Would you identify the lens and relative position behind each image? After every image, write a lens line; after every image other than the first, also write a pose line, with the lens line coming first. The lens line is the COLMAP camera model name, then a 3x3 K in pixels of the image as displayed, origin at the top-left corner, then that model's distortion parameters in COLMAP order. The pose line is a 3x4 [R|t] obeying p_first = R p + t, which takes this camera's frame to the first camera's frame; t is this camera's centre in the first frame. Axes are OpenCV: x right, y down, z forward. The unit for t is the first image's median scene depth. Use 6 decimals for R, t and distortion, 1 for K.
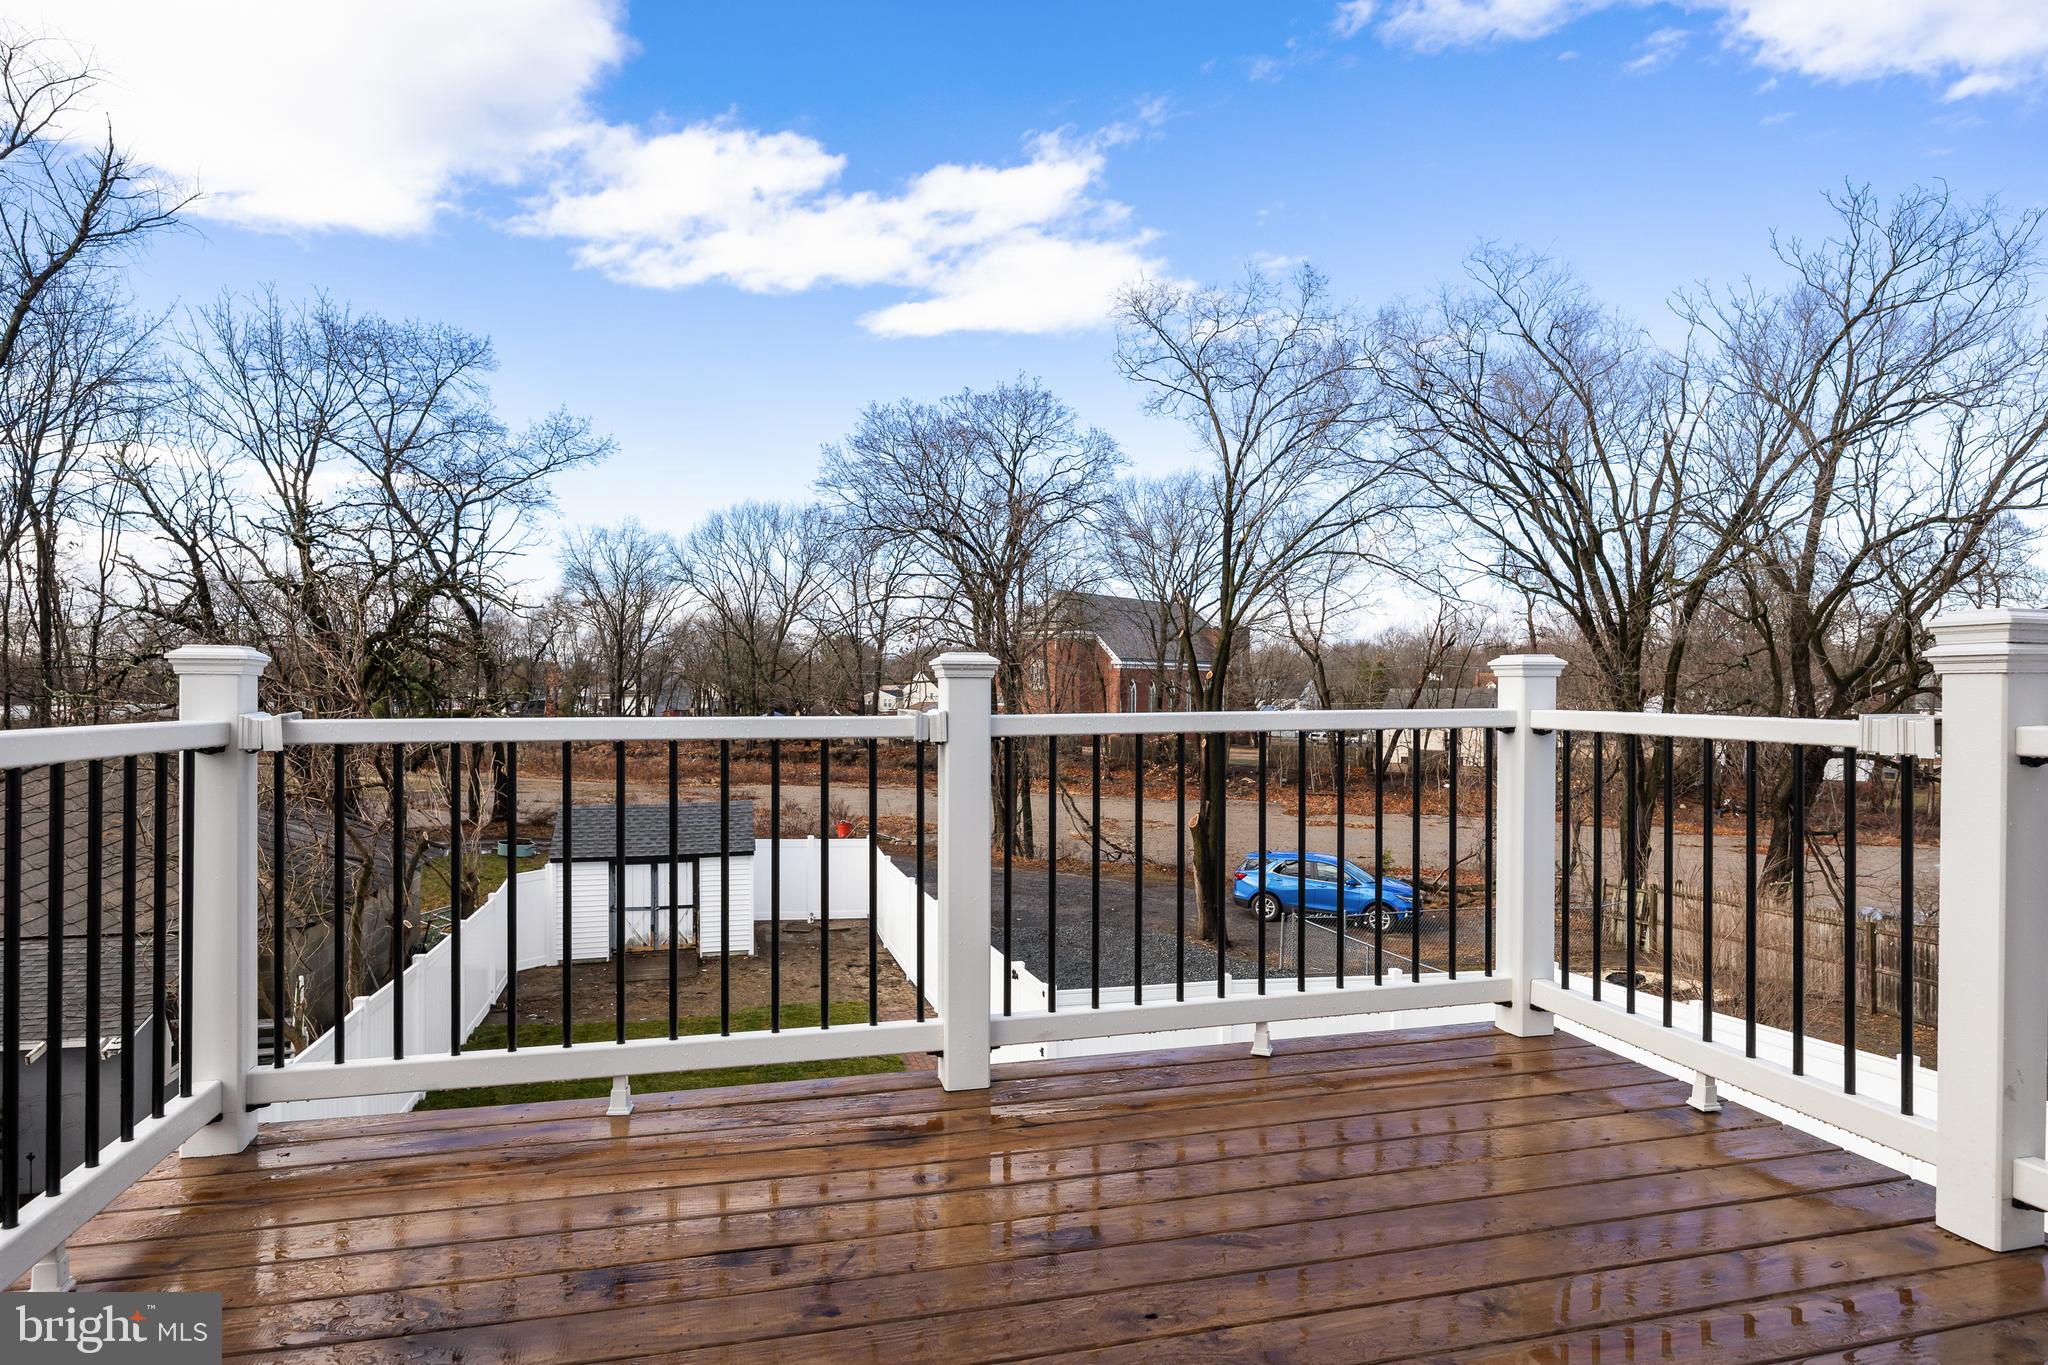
lens RADIAL K [[1149.4, 0, 1028.0], [0, 1149.4, 677.2], [0, 0, 1]] dist [-0.002064, -0.000227]
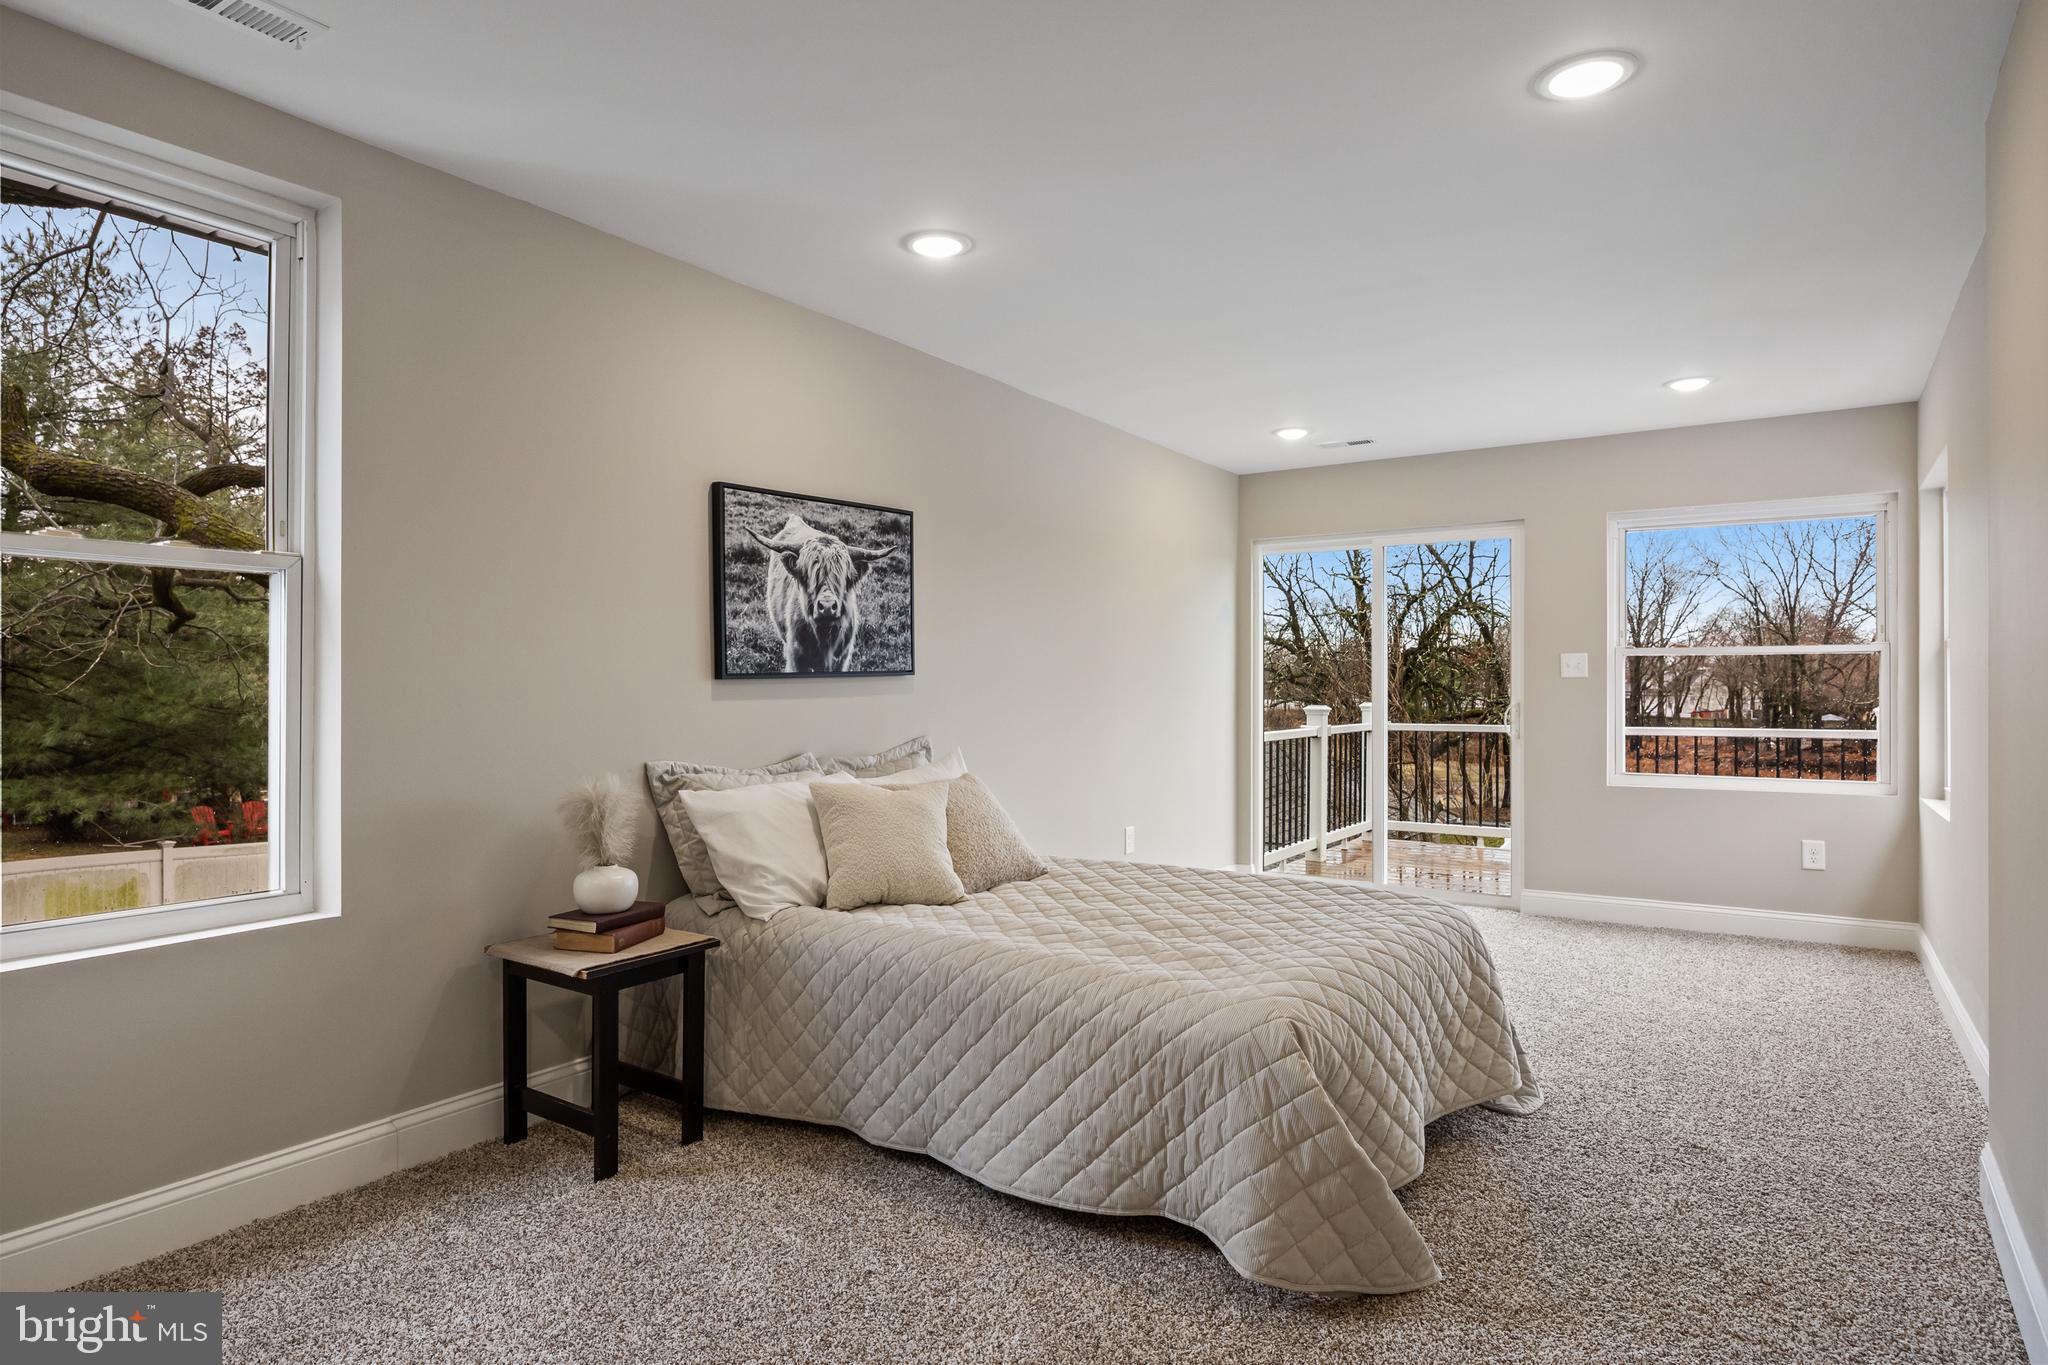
lens RADIAL K [[1175.4, 0, 1024.0], [0, 1175.4, 682.5], [0, 0, 1]] dist [-0.001274, -0.000014]
pose [[0.671822, -0.003879, -0.740702, 0.093277], [0.008395, 0.999962, 0.002377, -0.007688], [0.740665, -0.007815, 0.671829, -0.163868]]
